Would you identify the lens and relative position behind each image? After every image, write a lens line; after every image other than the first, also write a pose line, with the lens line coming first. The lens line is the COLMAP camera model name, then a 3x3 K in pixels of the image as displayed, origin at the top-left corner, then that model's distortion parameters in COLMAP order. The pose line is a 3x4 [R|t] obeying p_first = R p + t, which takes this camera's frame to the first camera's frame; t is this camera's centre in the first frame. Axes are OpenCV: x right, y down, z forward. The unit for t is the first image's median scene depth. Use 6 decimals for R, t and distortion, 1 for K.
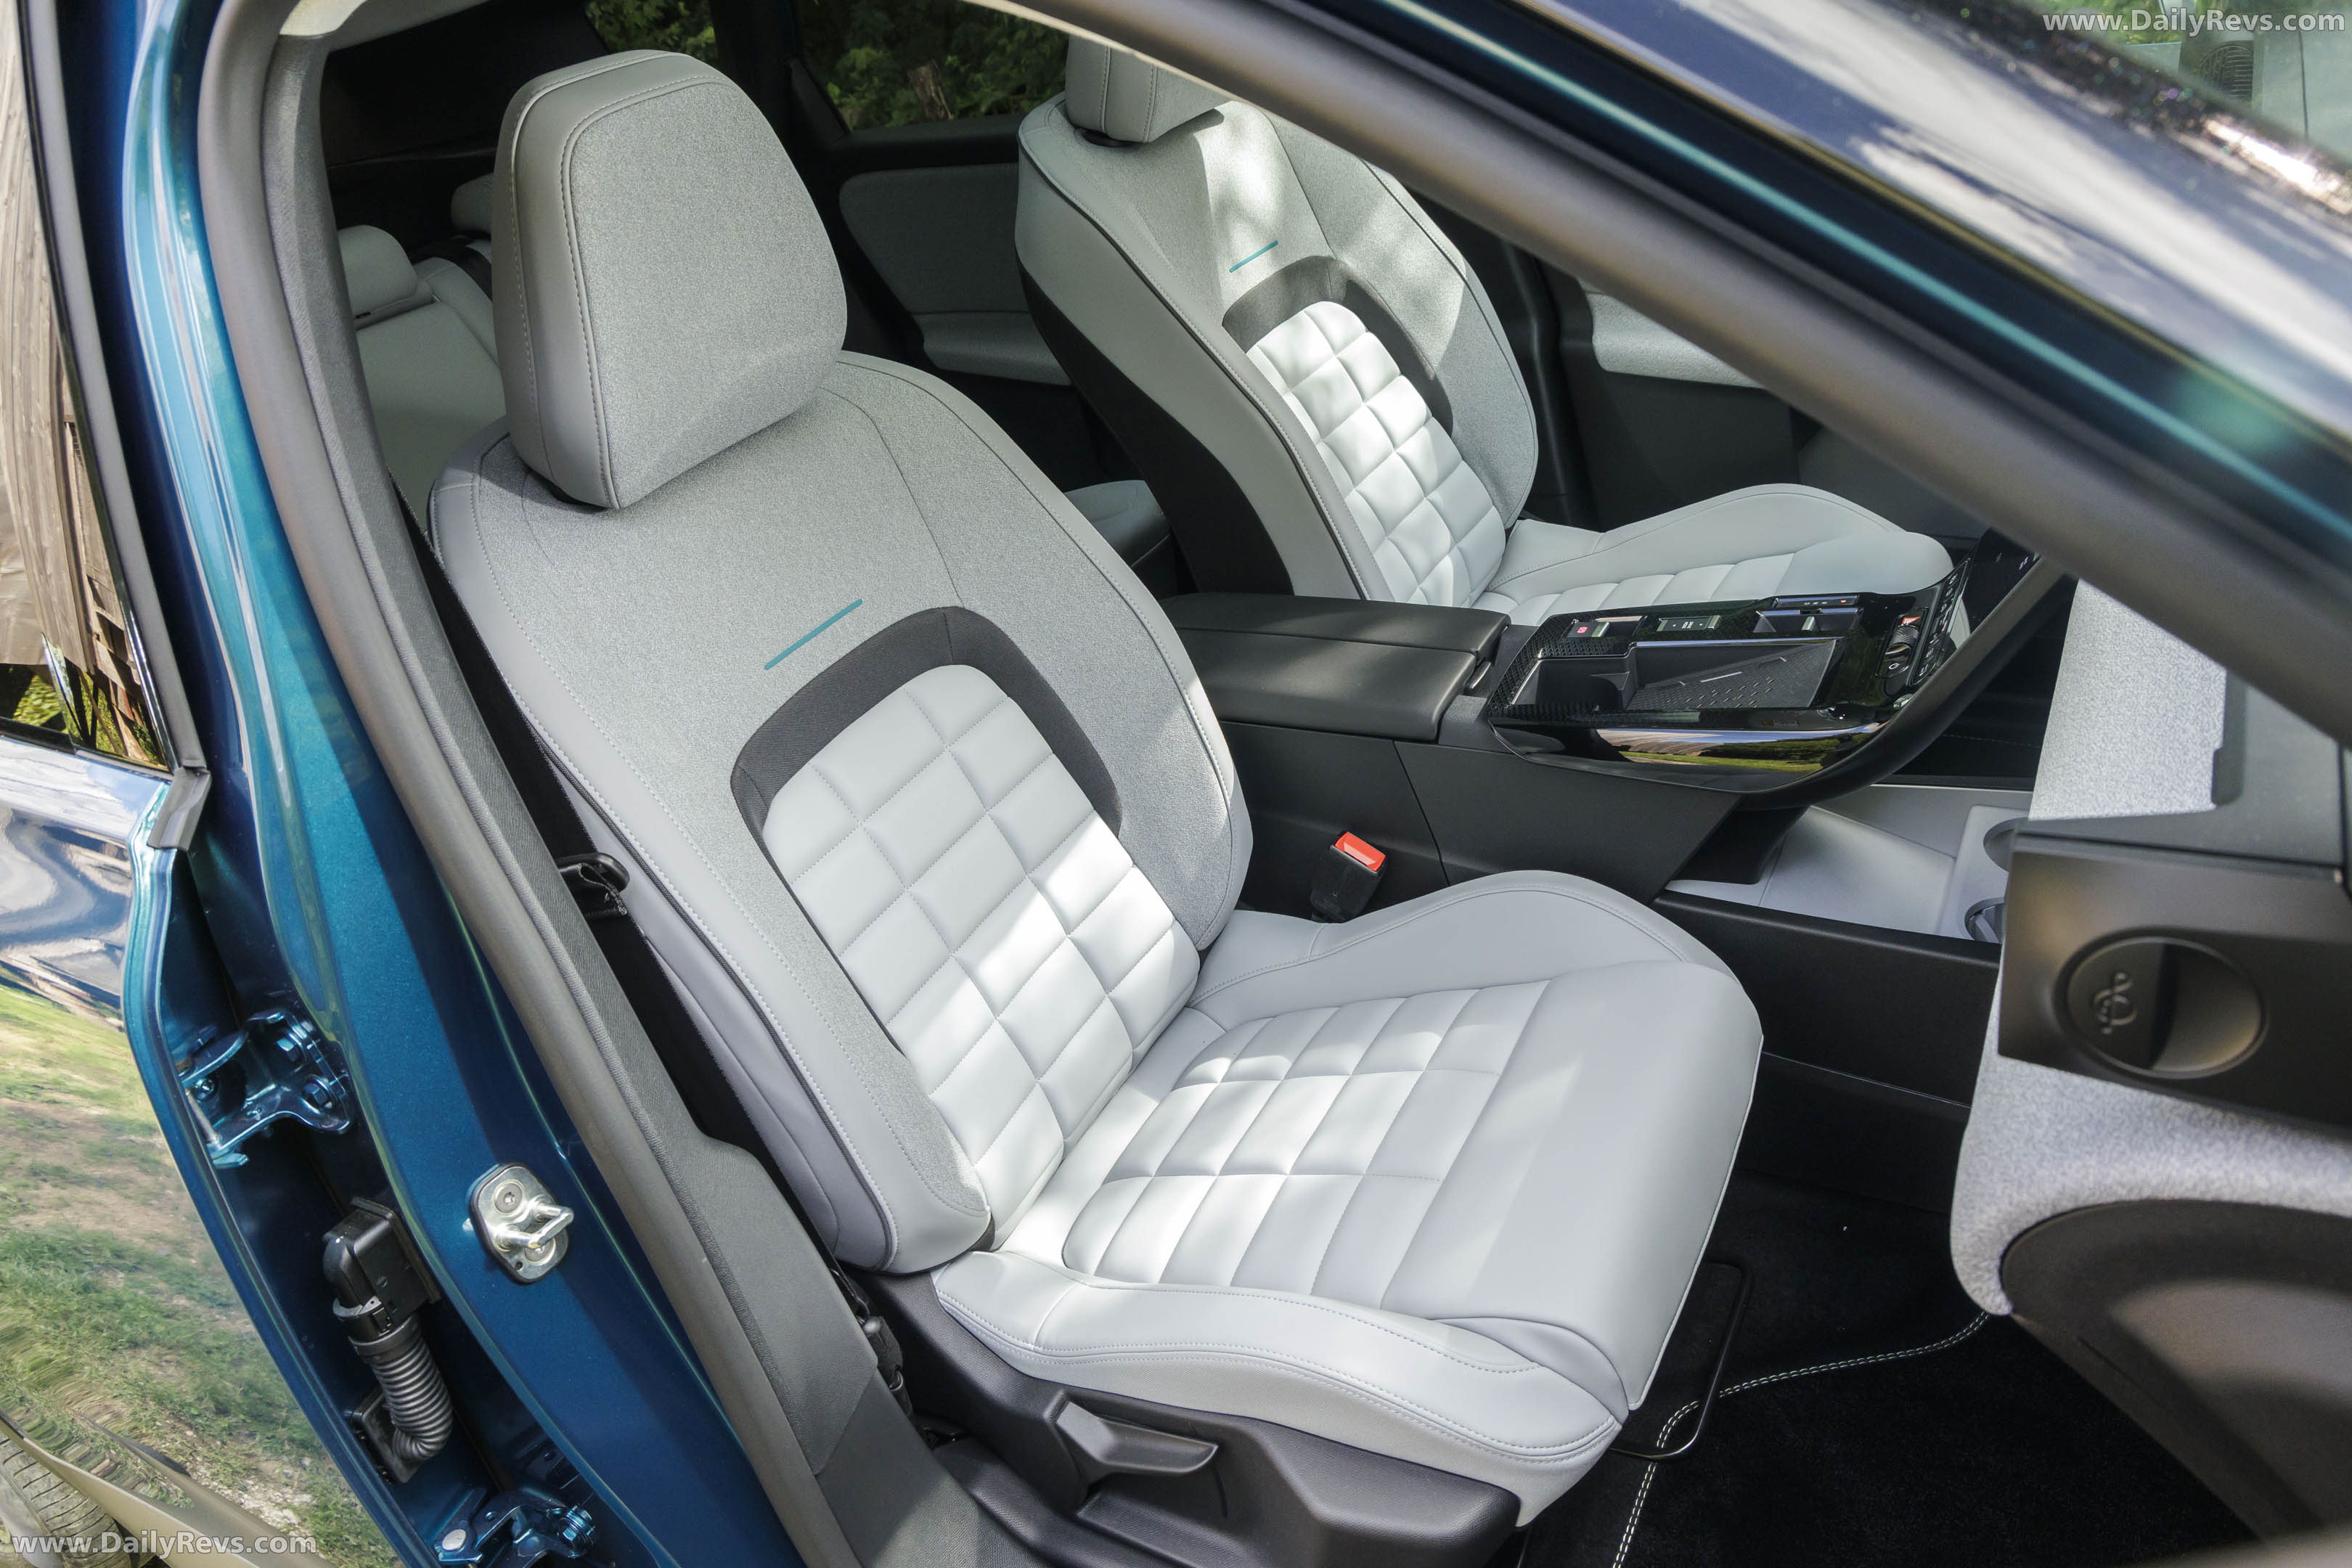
lens RADIAL K [[1621.4, 0, 1194.9], [0, 1621.4, 803.2], [0, 0, 1]] dist [-0.016872, 0.007083]
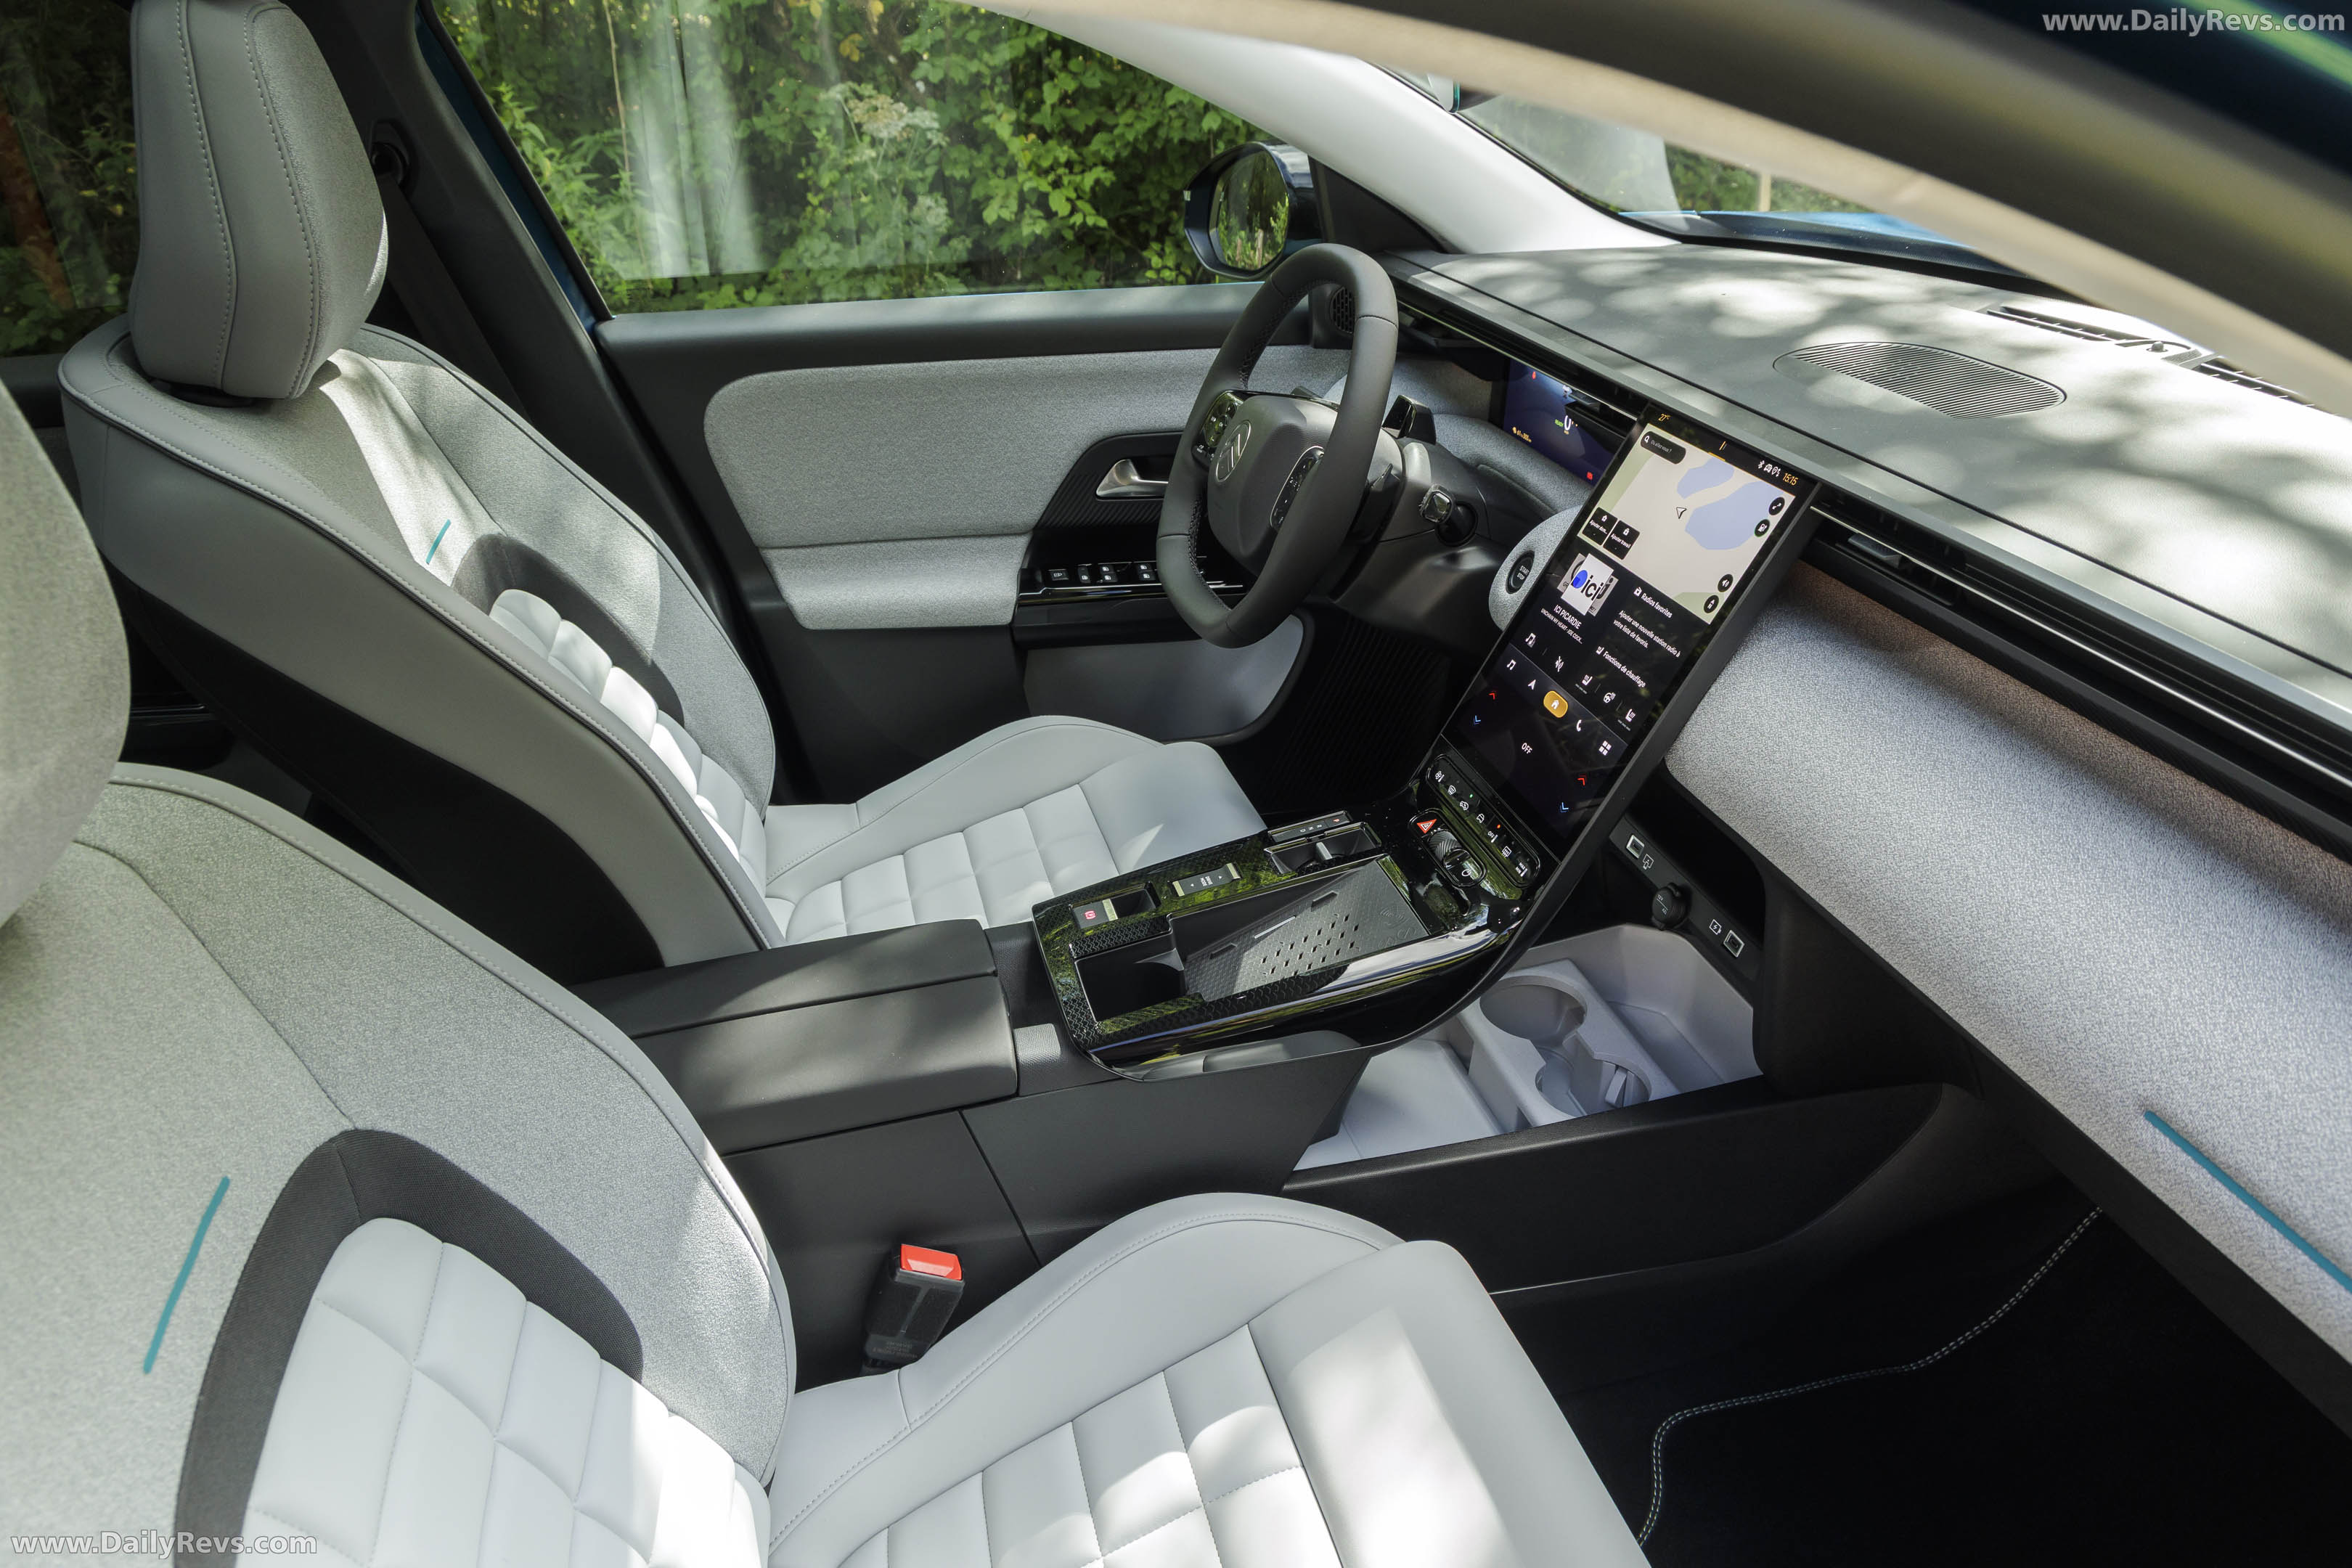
lens RADIAL K [[1621.4, 0, 1171.3], [0, 1621.4, 775.4], [0, 0, 1]] dist [-0.016872, 0.007083]
pose [[0.701118, -0.184601, 0.688736, -0.309529], [0.286130, 0.957565, -0.034619, -0.134559], [-0.653119, 0.221340, 0.724186, 0.317264]]
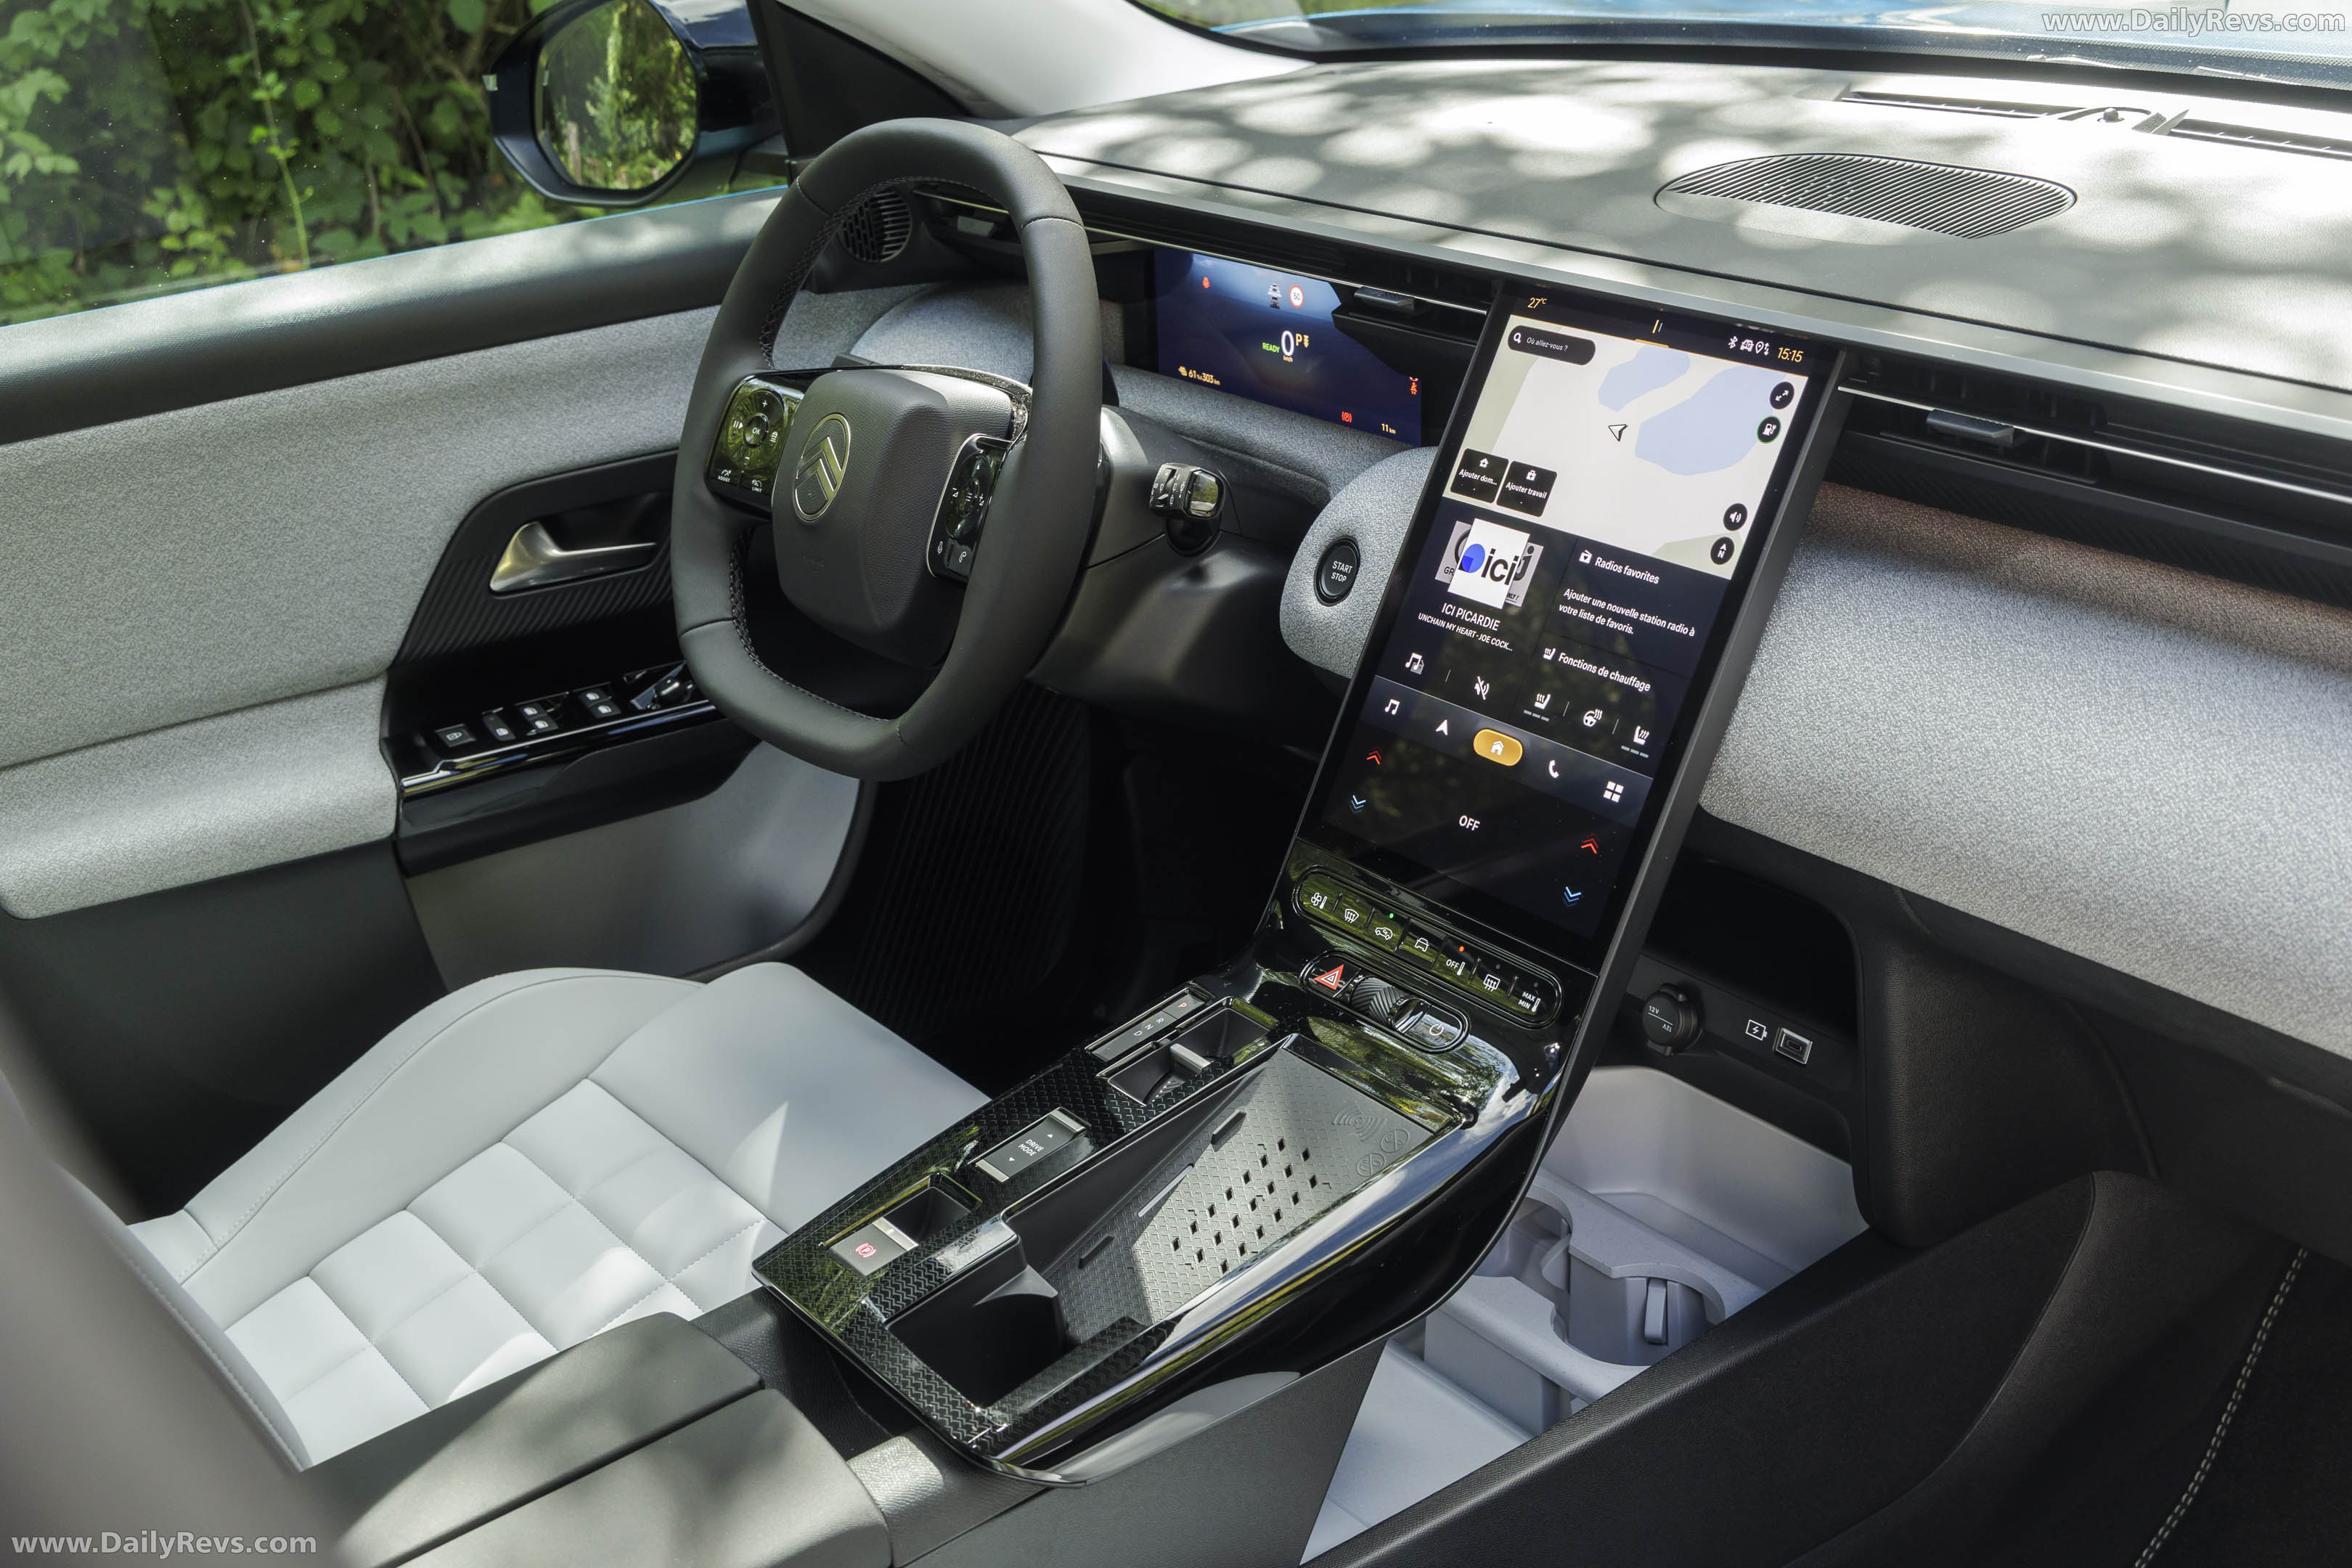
lens RADIAL K [[2734.8, 0, 1178.5], [0, 2734.8, 789.0], [0, 0, 1]] dist [-0.004264, 0.000000]
pose [[0.377591, -0.239639, 0.894426, -0.457886], [0.489714, 0.871472, 0.026751, -0.207100], [-0.785879, 0.427912, 0.446414, 0.462310]]
